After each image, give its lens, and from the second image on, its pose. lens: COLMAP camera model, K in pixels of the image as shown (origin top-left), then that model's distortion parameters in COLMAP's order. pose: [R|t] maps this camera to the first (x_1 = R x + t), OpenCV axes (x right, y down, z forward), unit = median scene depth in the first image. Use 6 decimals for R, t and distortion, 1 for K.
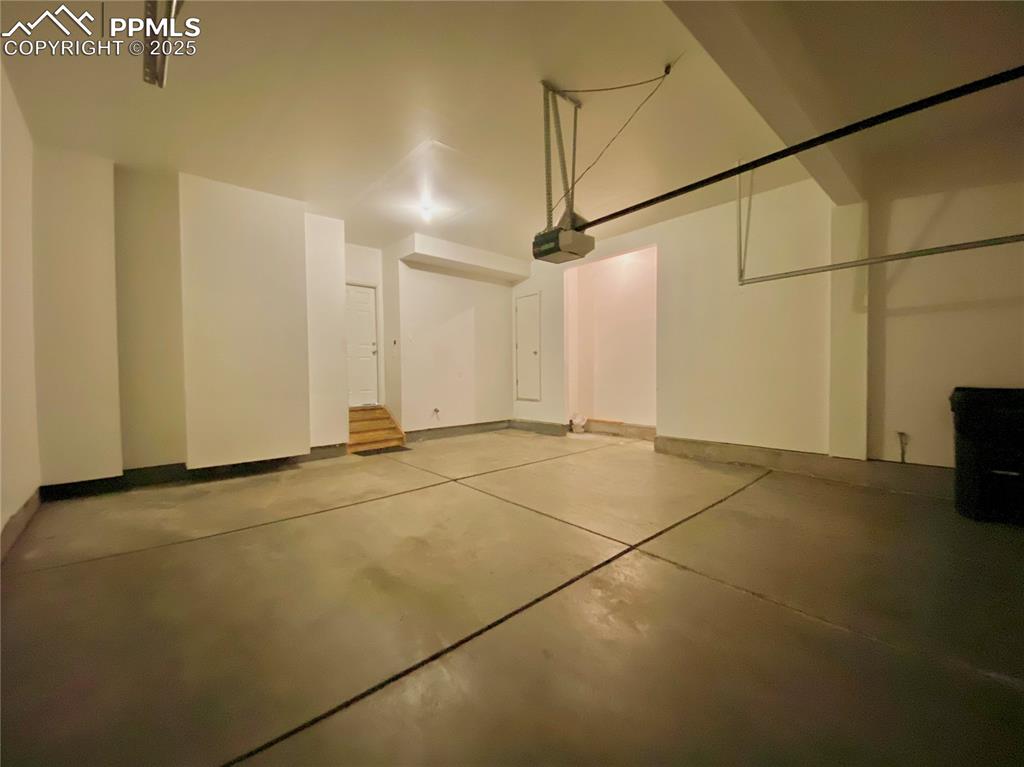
lens RADIAL K [[411.4, 0, 513.4], [0, 411.4, 382.9], [0, 0, 1]] dist [0.038418, -0.026197]
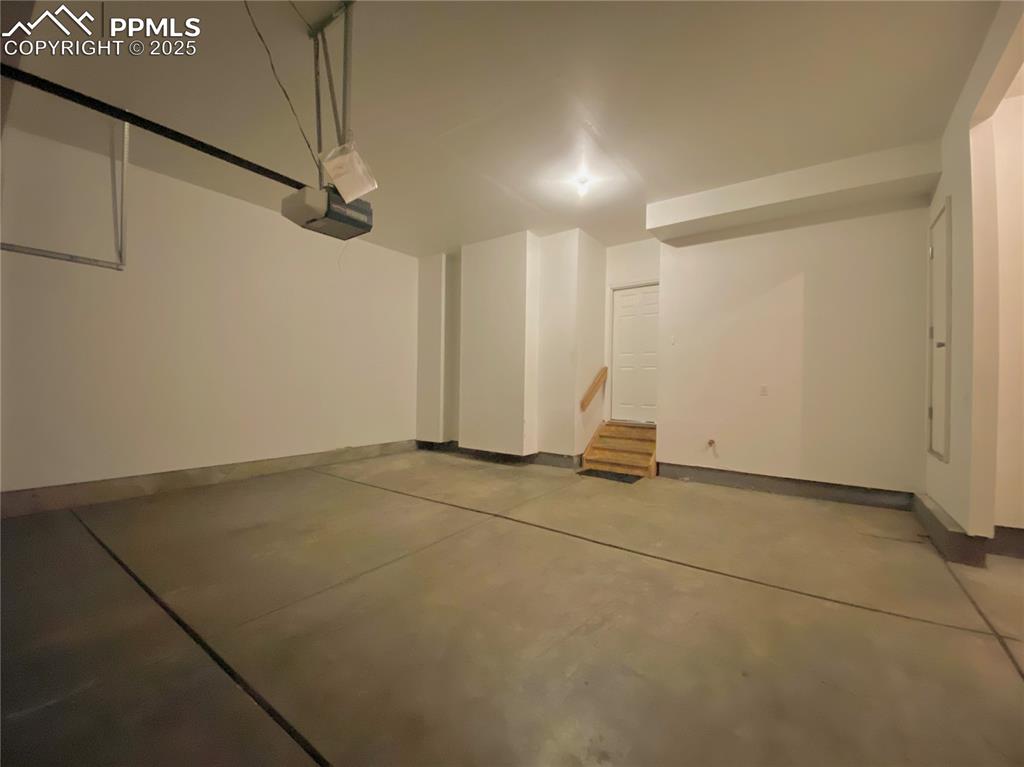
lens RADIAL K [[411.4, 0, 513.4], [0, 411.4, 382.9], [0, 0, 1]] dist [0.038418, -0.026197]
pose [[0.195709, 0.013636, -0.980567, 0.497681], [-0.040938, 0.999145, 0.005724, -0.025260], [0.979807, 0.039023, 0.196100, 0.647802]]
